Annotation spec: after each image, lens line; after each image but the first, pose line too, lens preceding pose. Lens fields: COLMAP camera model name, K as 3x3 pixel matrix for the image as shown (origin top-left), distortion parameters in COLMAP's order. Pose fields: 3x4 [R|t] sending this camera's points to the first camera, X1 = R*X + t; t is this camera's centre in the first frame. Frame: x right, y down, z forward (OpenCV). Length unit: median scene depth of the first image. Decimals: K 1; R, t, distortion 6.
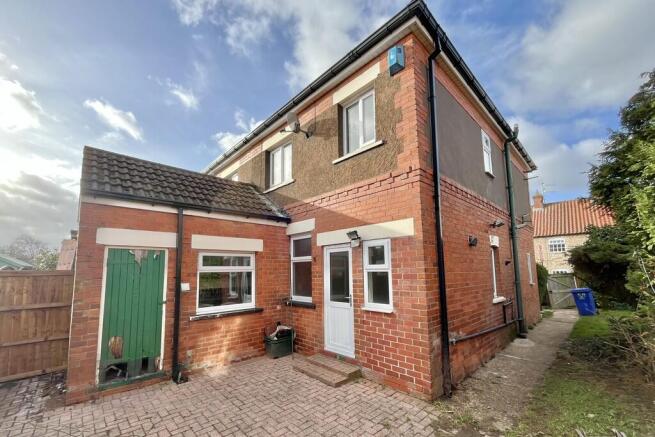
lens RADIAL K [[262.3, 0, 325.8], [0, 262.3, 252.0], [0, 0, 1]] dist [0.001977, 0.000072]
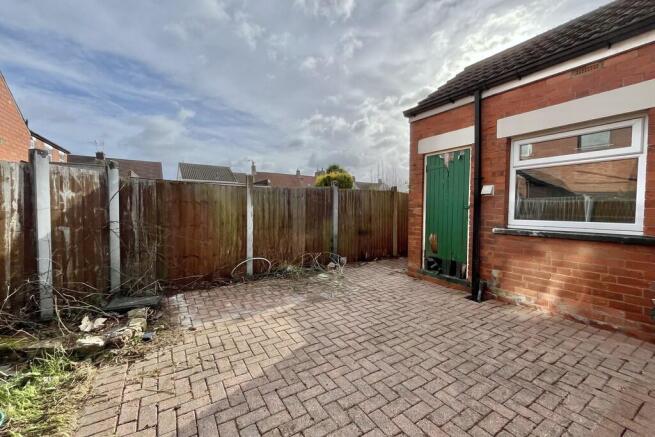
lens RADIAL K [[267.2, 0, 327.5], [0, 267.2, 218.5], [0, 0, 1]] dist [-0.000745, -0.000099]
pose [[-0.192435, 0.055436, -0.979743, 0.364495], [0.073582, 0.996408, 0.041926, 0.152925], [0.978547, -0.064023, -0.195823, 0.687714]]
